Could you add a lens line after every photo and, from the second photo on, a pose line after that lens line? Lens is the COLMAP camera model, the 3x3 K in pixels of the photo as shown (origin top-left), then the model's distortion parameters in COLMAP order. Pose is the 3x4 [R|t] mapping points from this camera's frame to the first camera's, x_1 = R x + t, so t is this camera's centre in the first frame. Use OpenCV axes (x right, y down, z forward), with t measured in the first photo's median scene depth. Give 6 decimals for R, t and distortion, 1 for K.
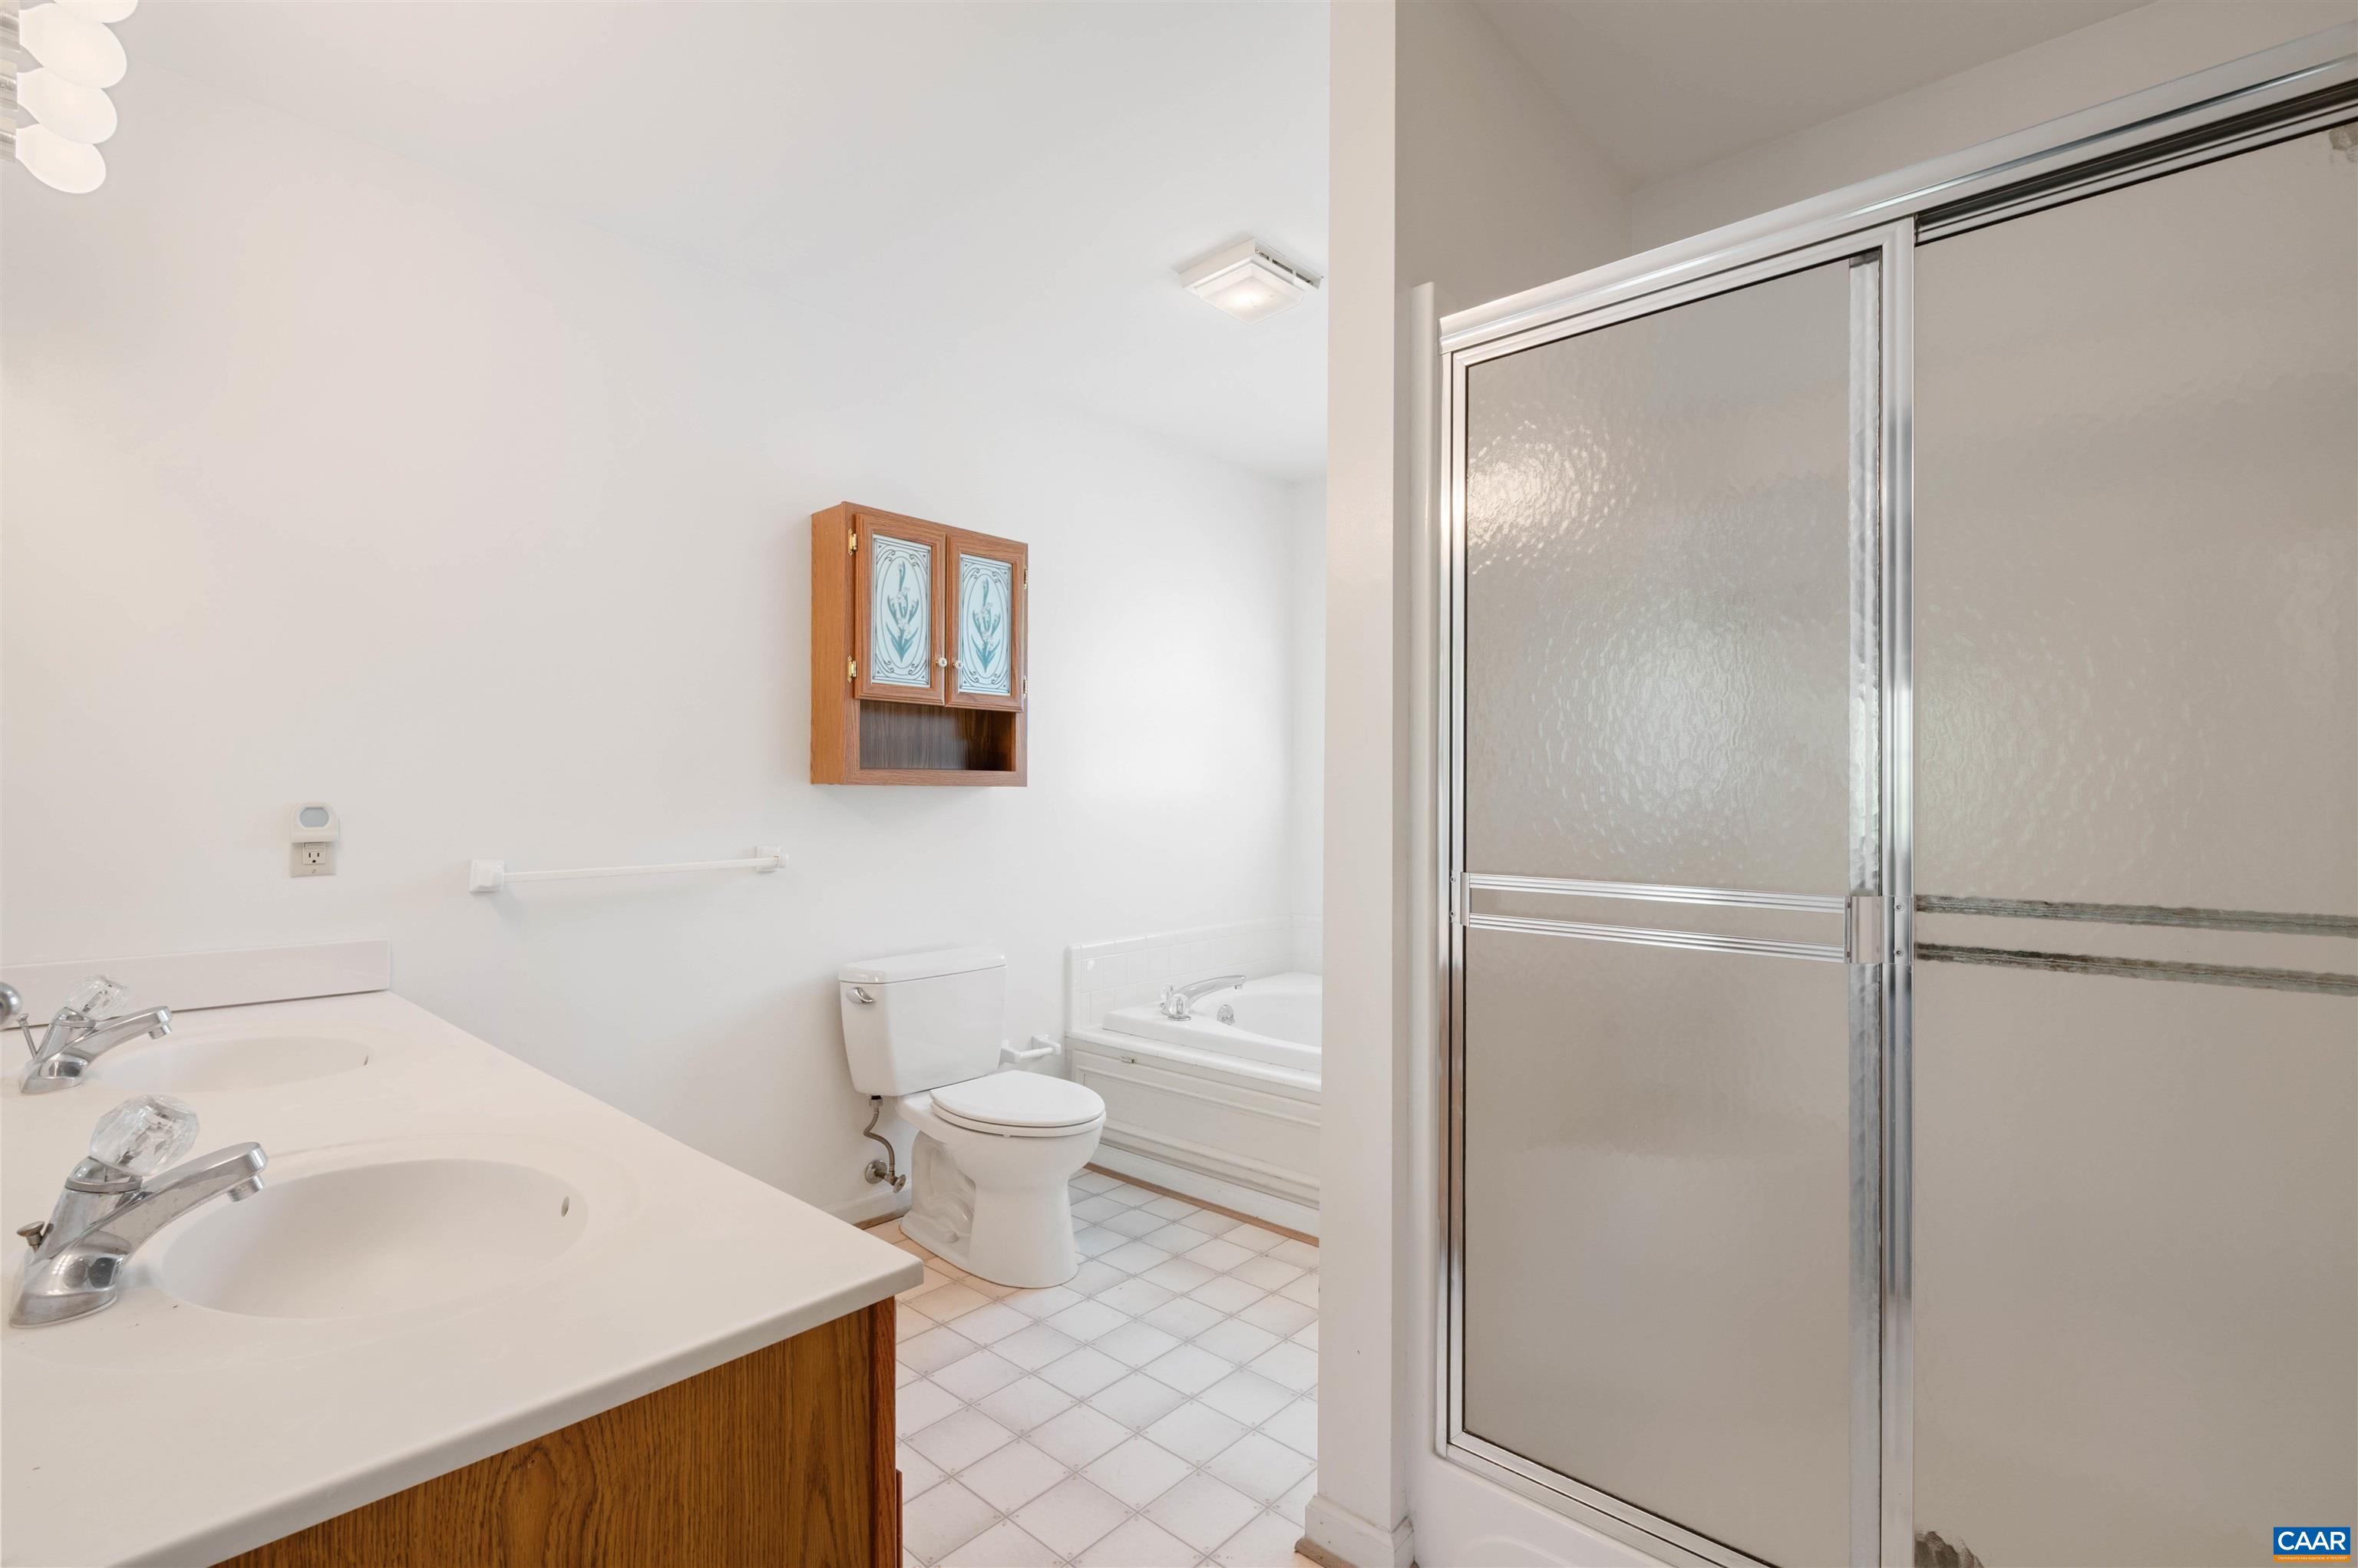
lens RADIAL K [[1037.9, 0, 1180.2], [0, 1037.9, 793.3], [0, 0, 1]] dist [-0.001855, -0.000190]
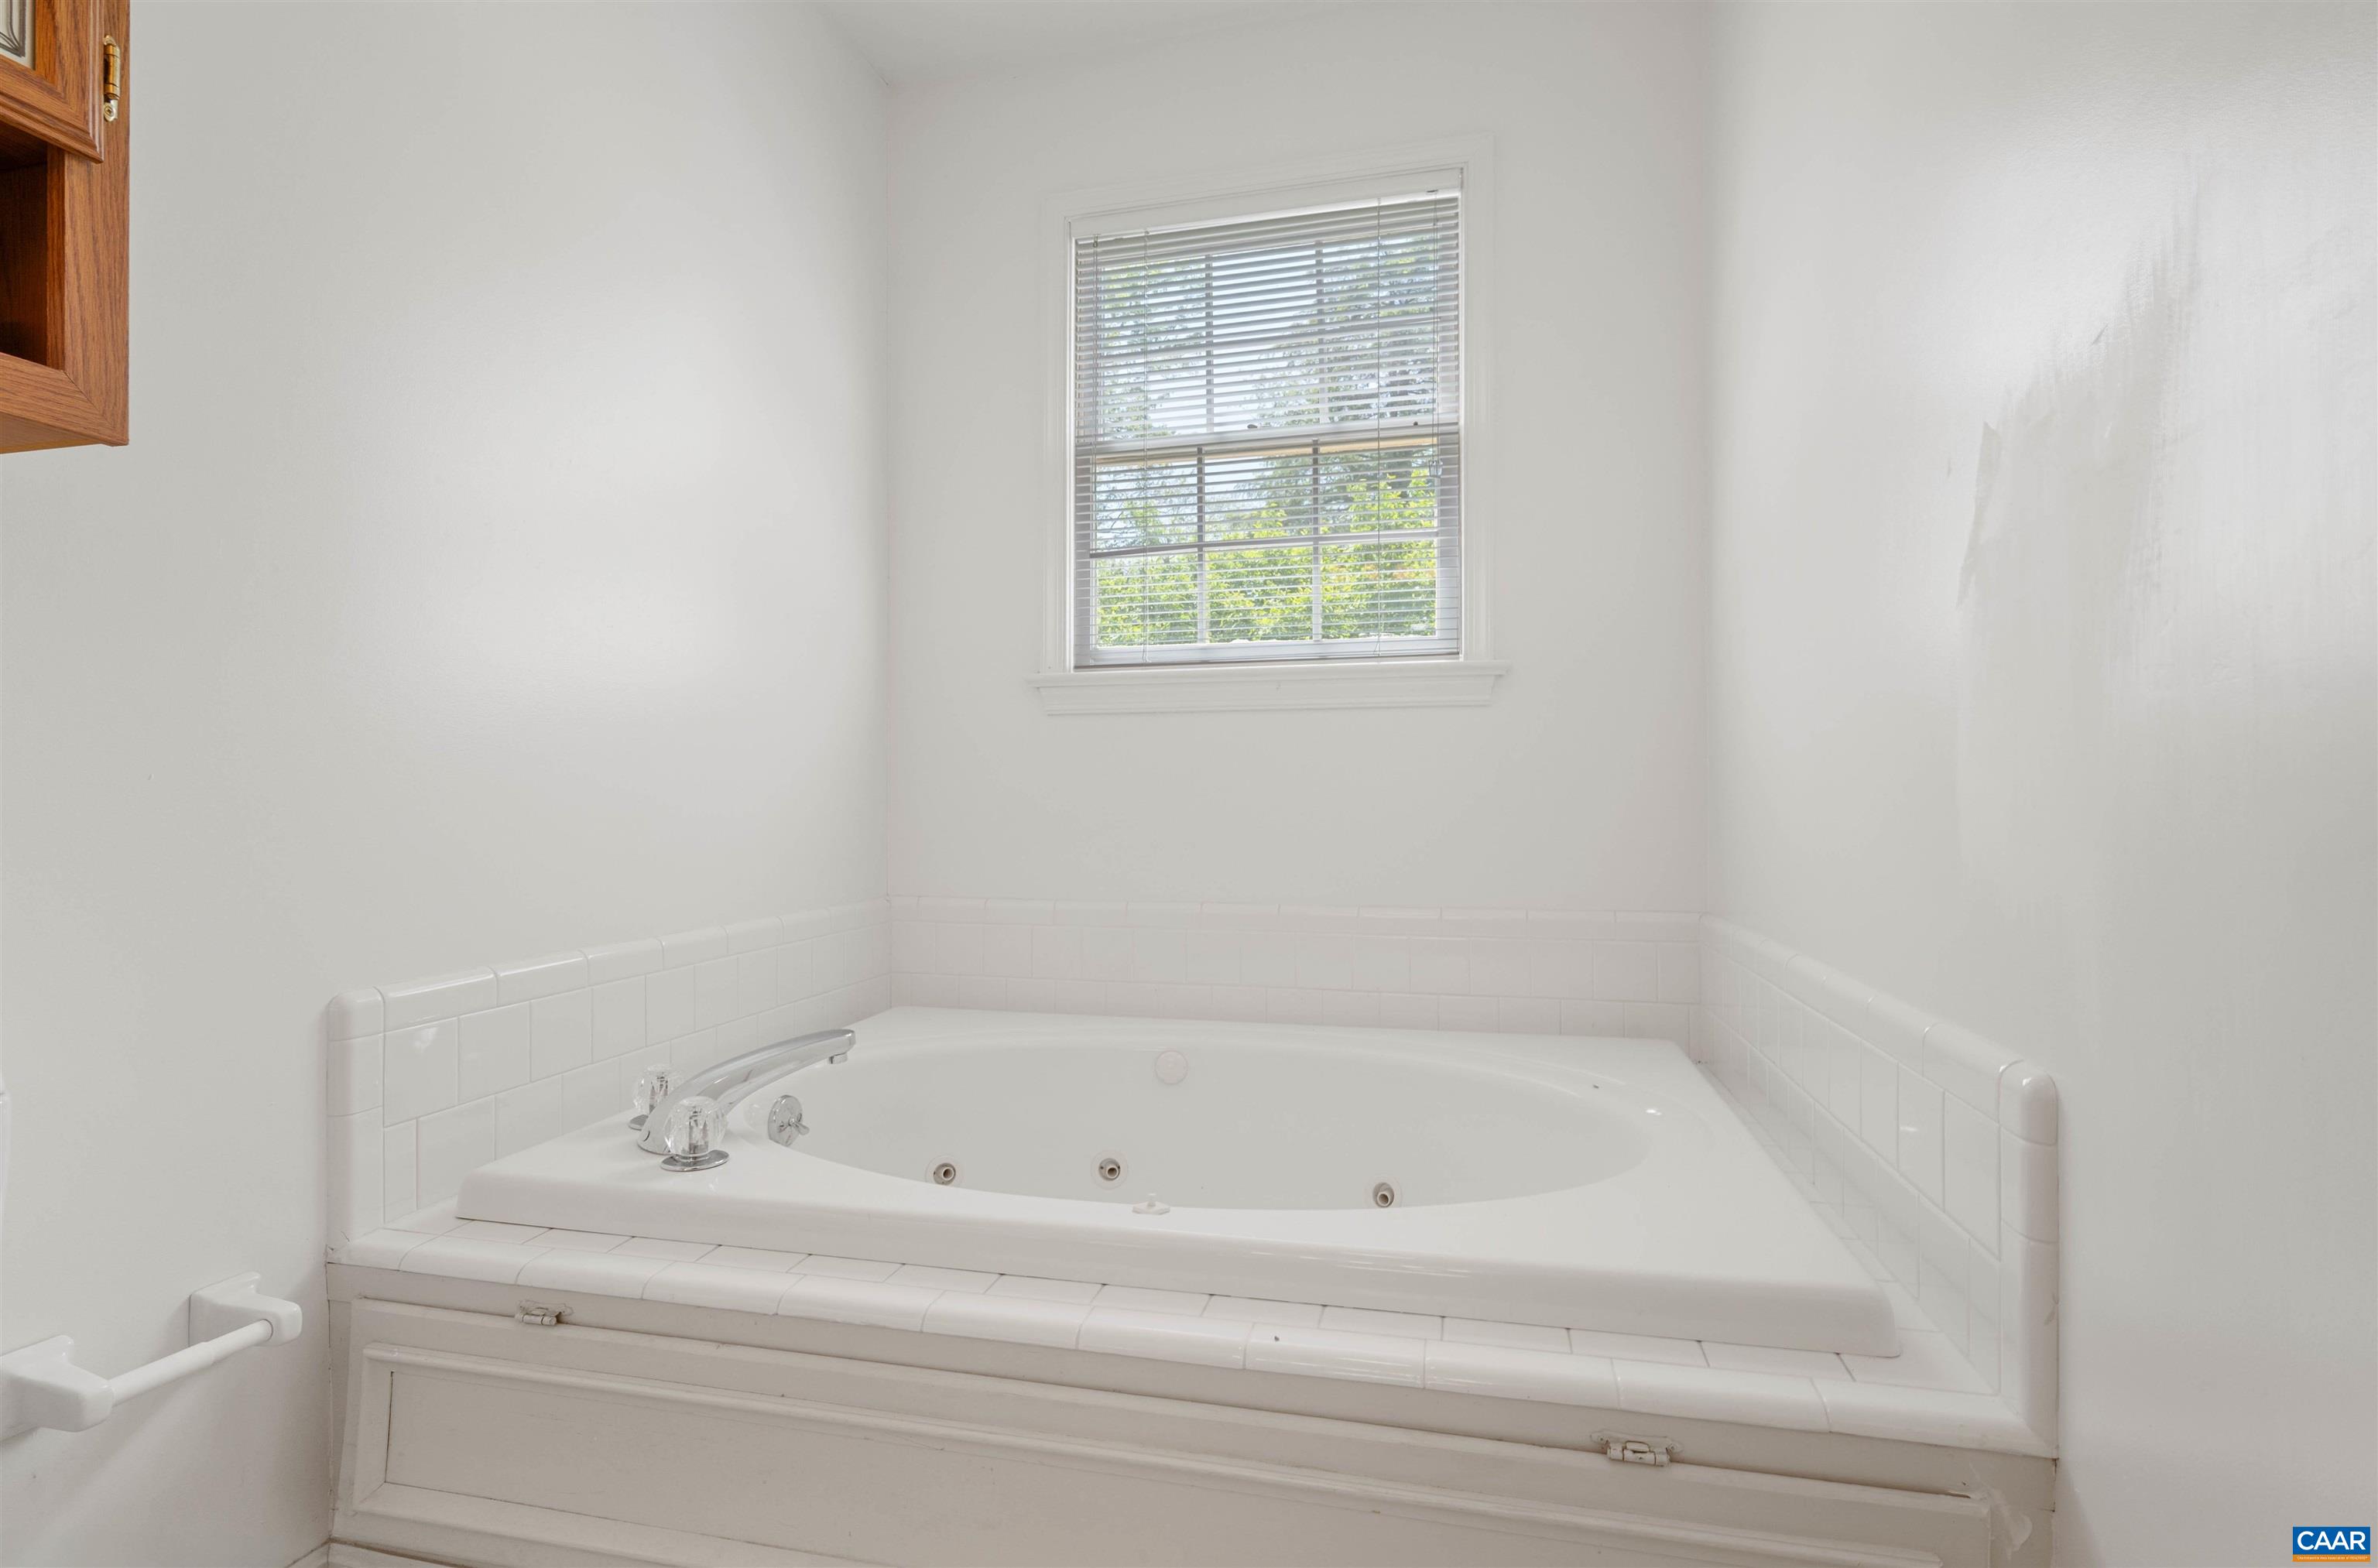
lens RADIAL K [[1046.7, 0, 1146.6], [0, 1046.7, 812.0], [0, 0, 1]] dist [-0.001855, -0.000190]
pose [[0.880133, -0.003235, 0.474716, -0.036929], [0.001754, 0.999992, 0.003563, 0.087203], [-0.474724, -0.002303, 0.880132, 0.583692]]
